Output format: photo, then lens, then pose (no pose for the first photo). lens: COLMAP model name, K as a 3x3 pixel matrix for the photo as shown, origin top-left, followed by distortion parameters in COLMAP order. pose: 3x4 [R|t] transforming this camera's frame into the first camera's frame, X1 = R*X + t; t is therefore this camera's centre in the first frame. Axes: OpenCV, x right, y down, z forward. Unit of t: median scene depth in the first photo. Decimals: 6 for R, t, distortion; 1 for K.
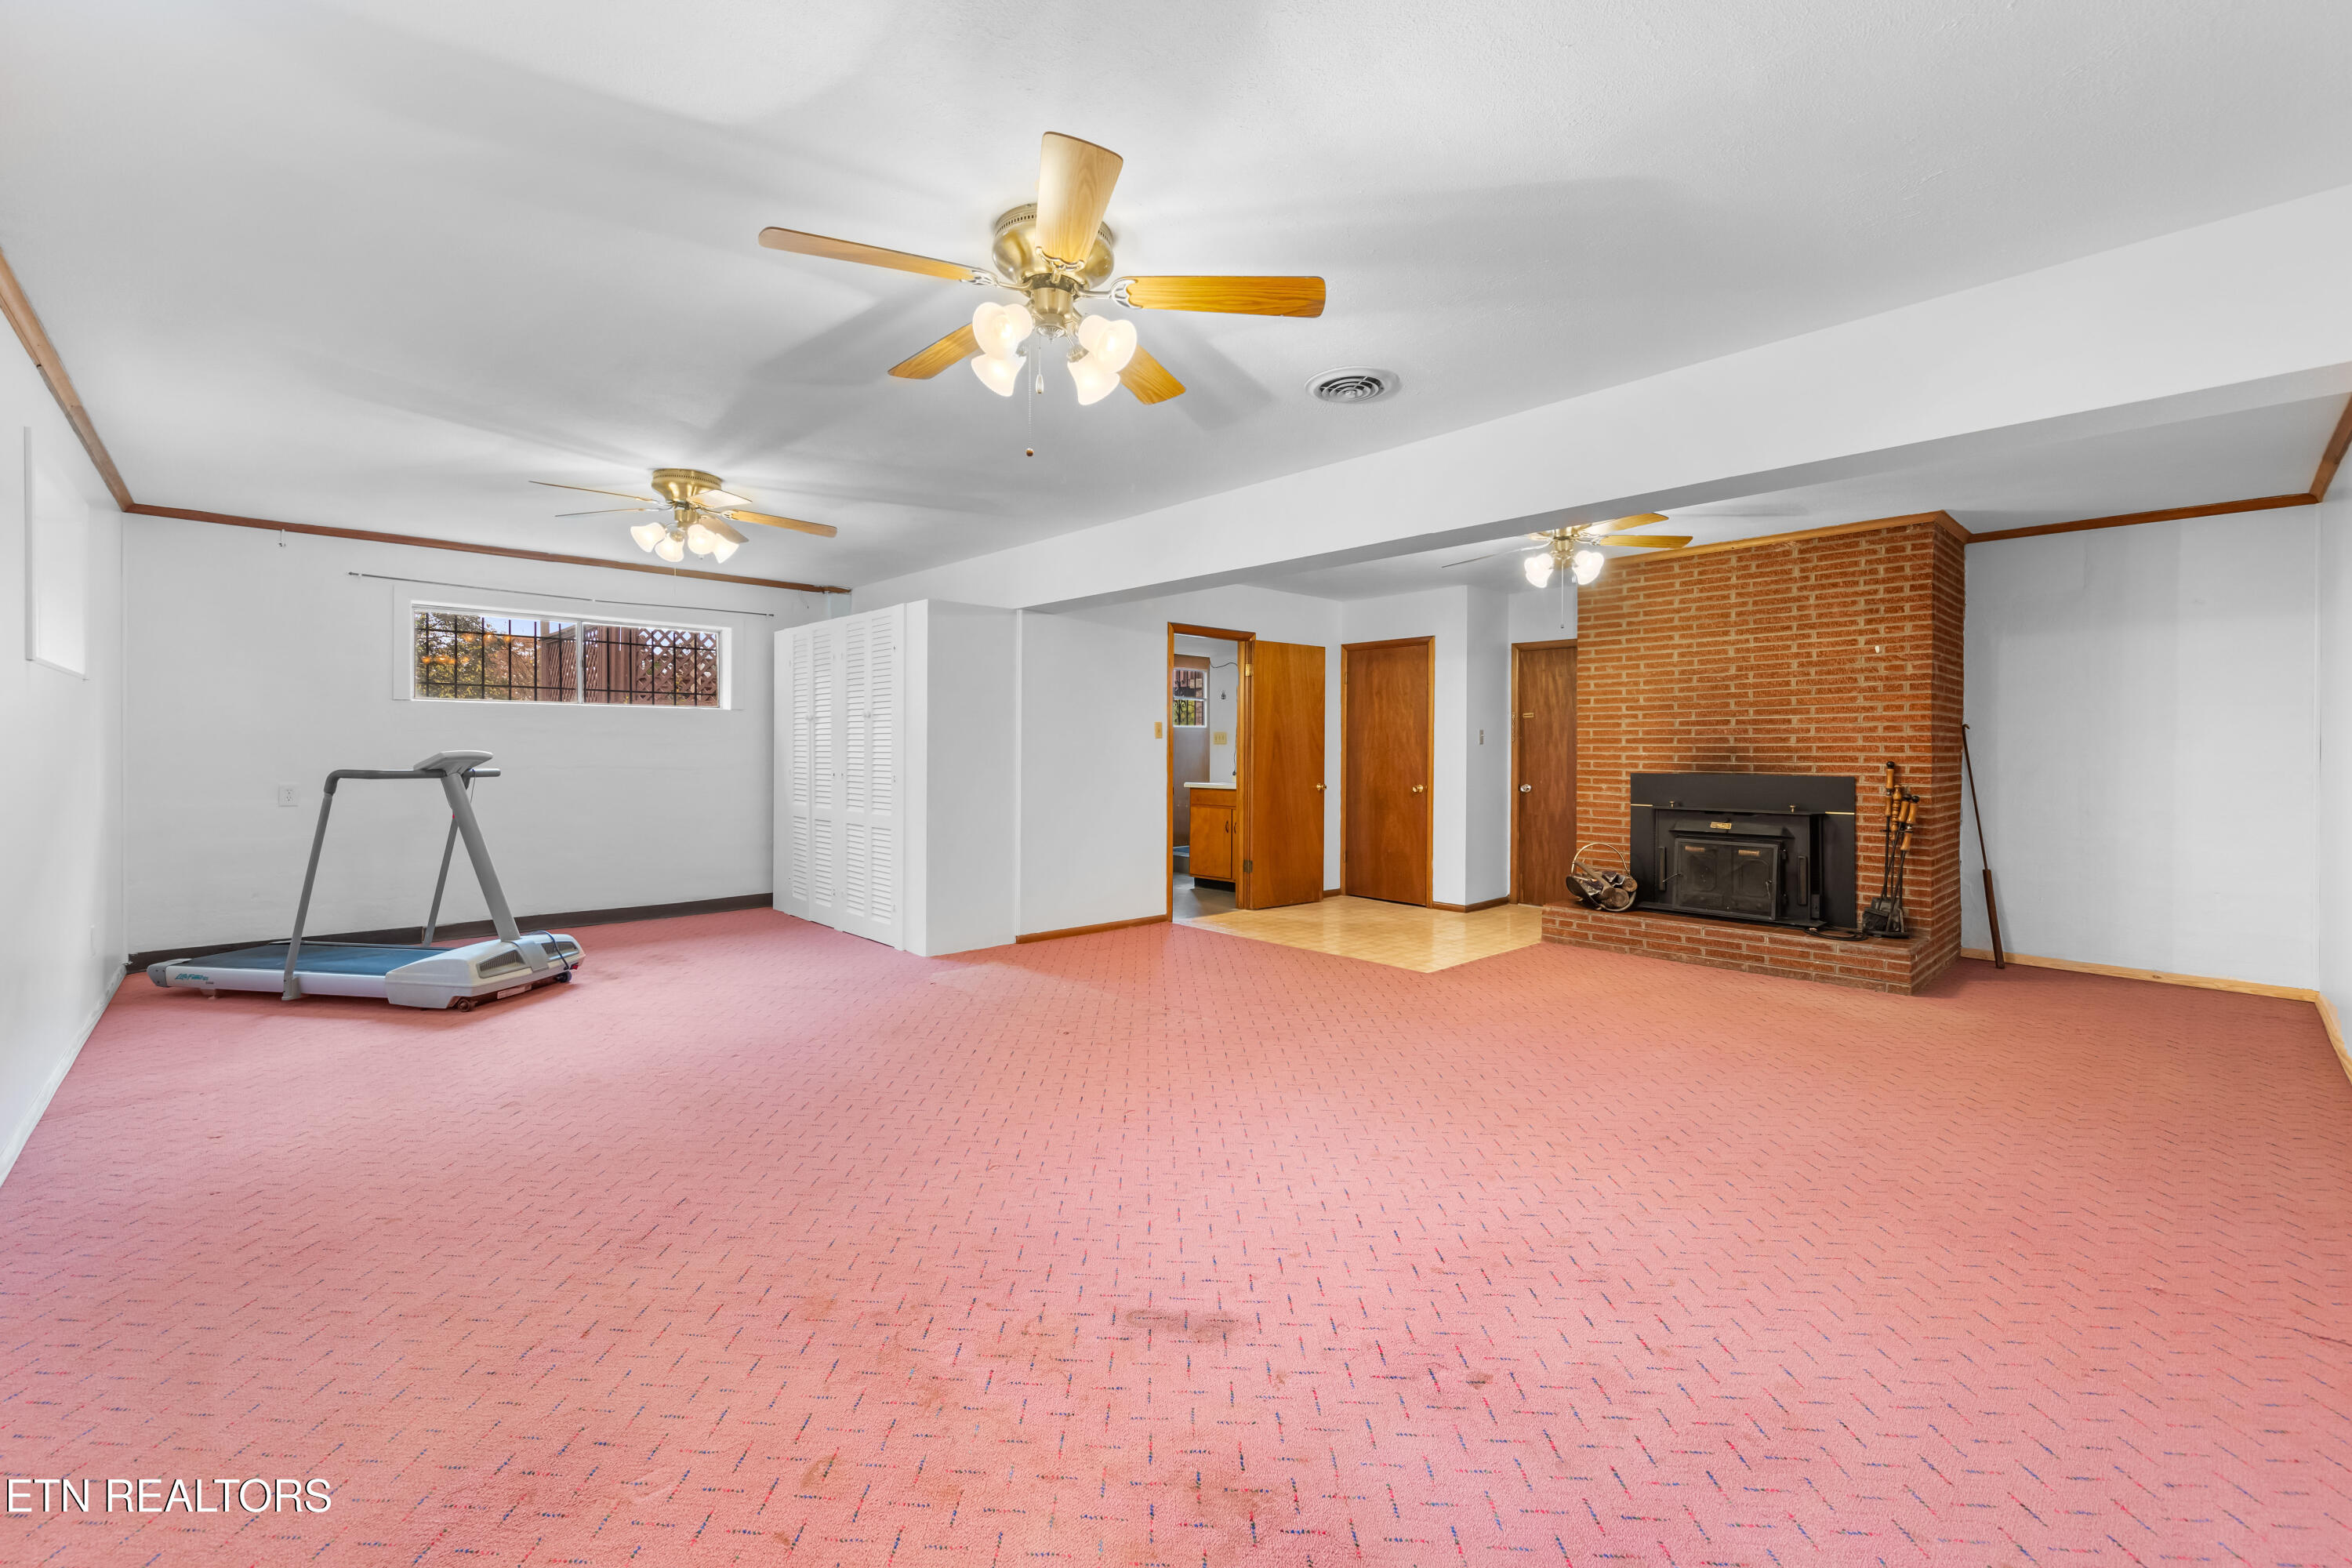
lens RADIAL K [[964.9, 0, 1172.6], [0, 964.9, 741.6], [0, 0, 1]] dist [0.003809, 0.000279]
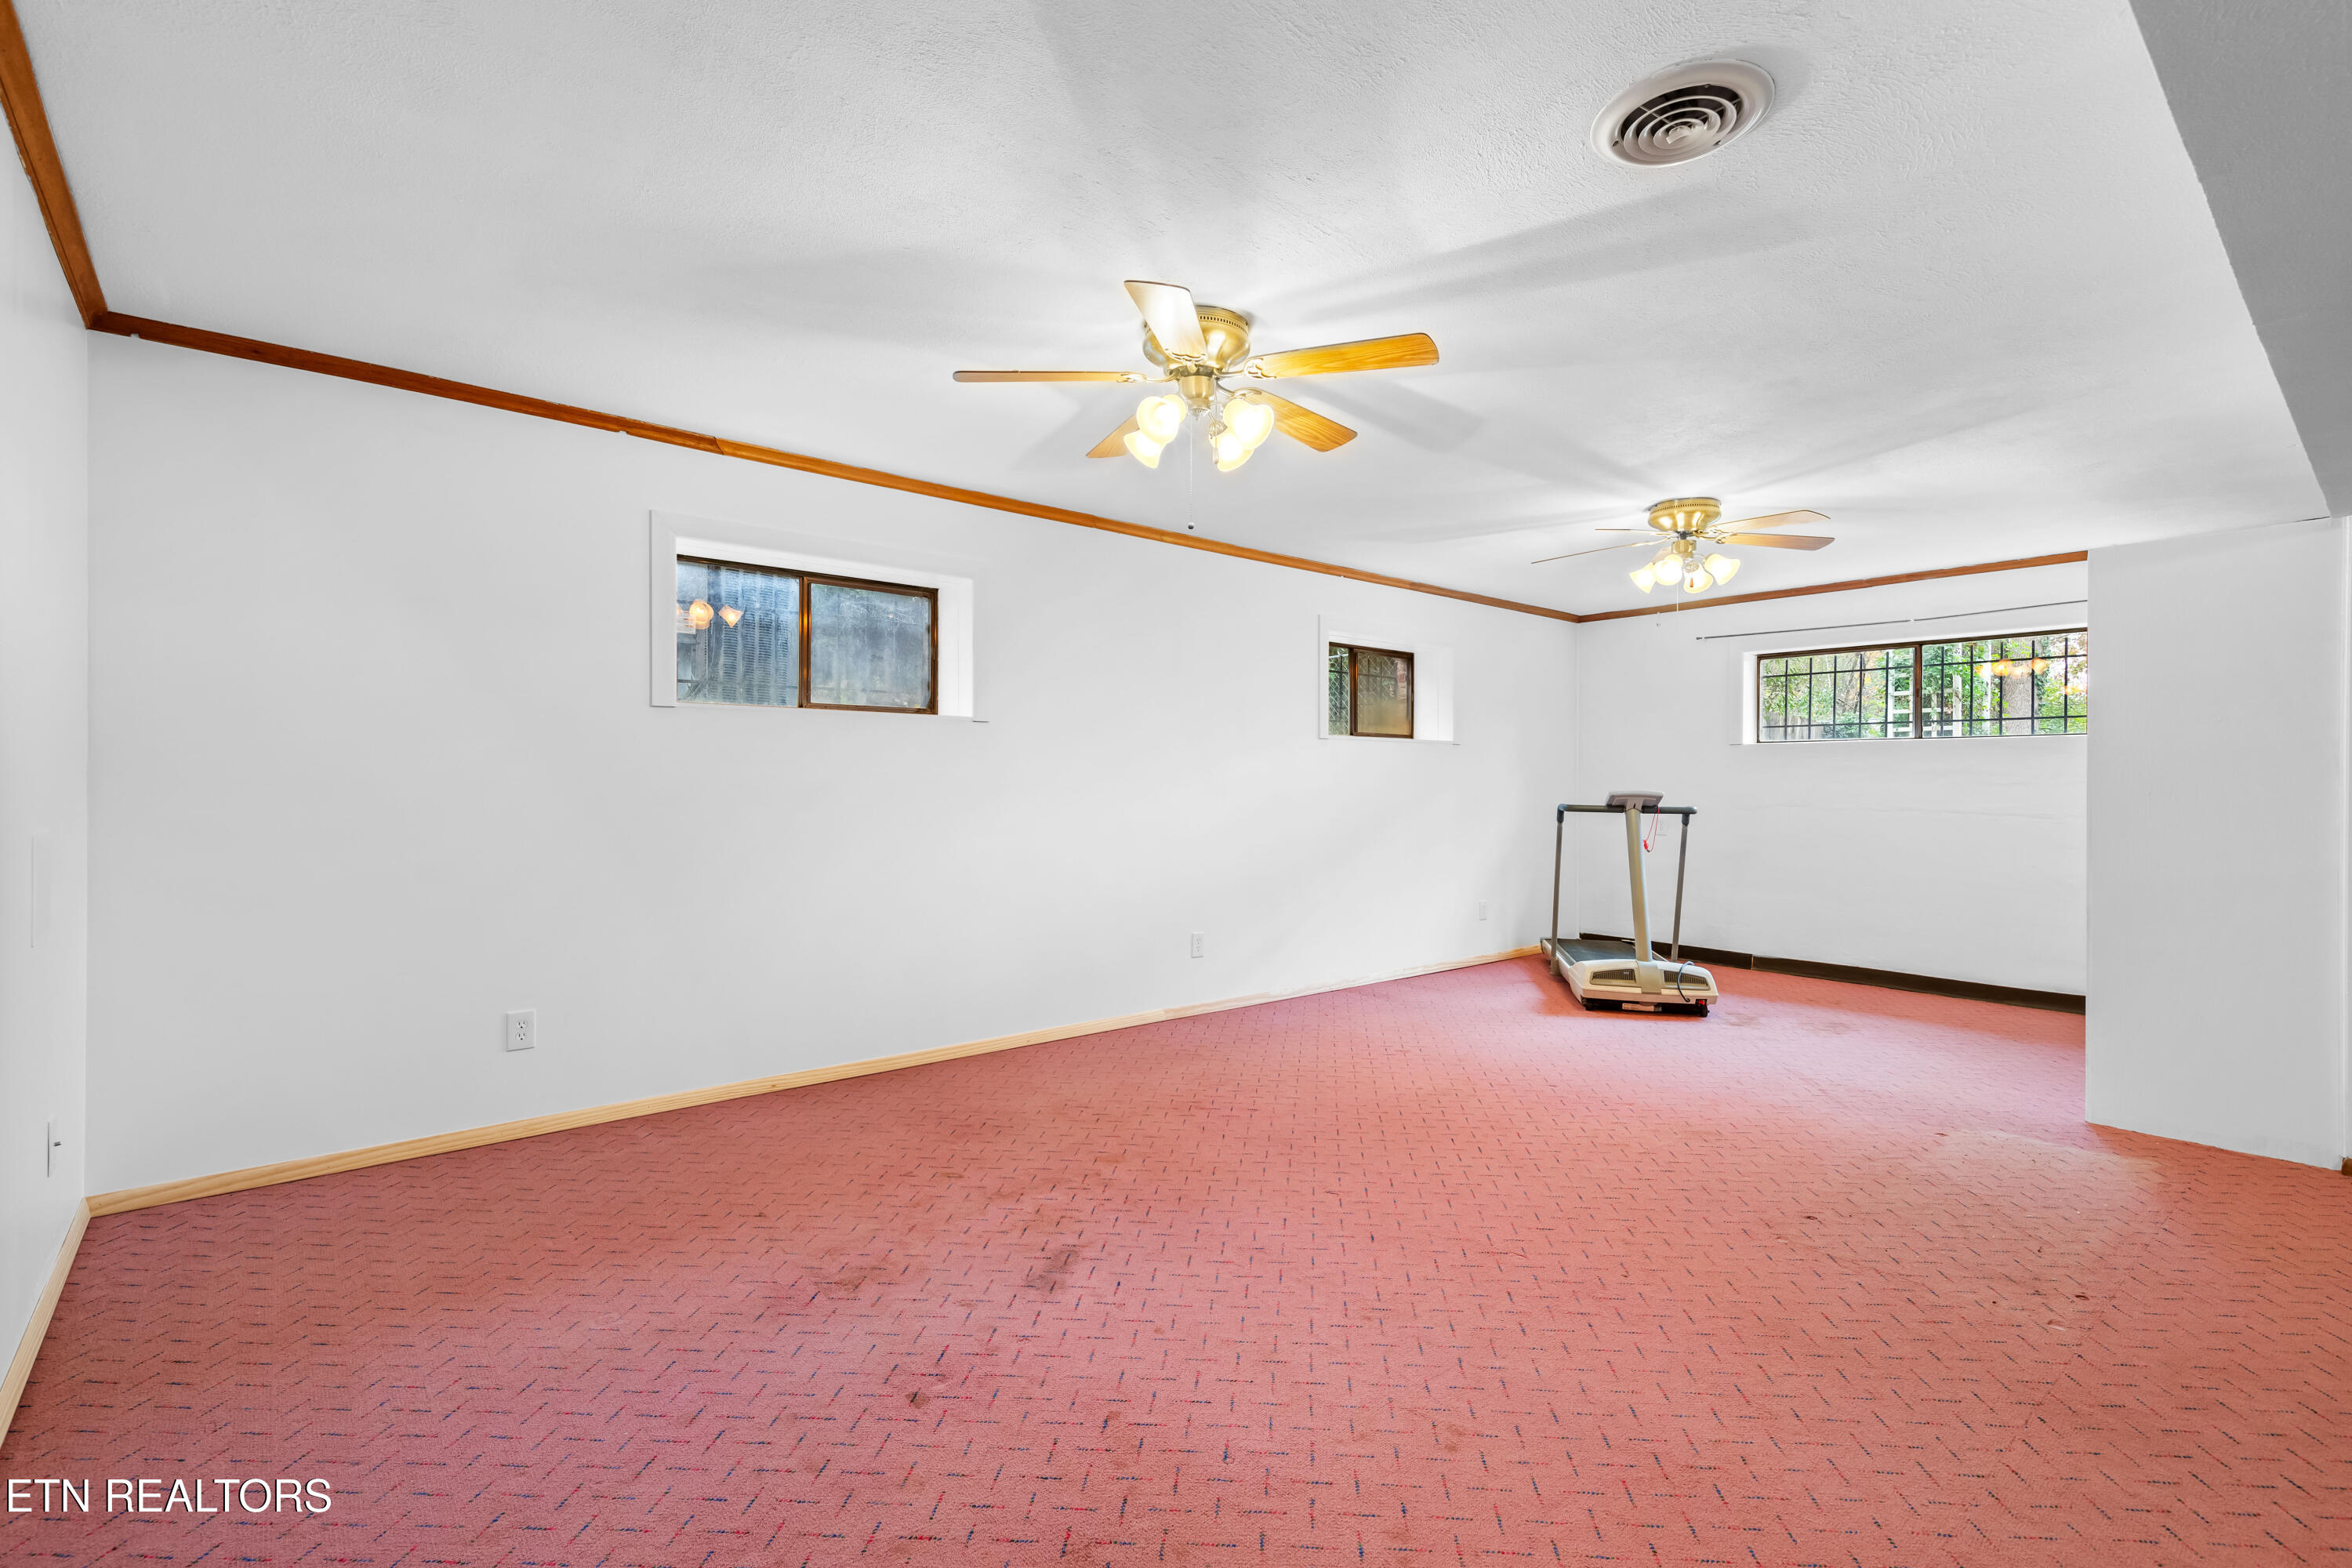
lens RADIAL K [[1067.7, 0, 1173.6], [0, 1067.7, 790.1], [0, 0, 1]] dist [0.004067, 0.000108]
pose [[-0.057138, 0.001763, -0.998365, 1.122253], [0.002992, 0.999994, 0.001595, 0.012111], [0.998362, -0.002896, -0.057143, 1.051208]]
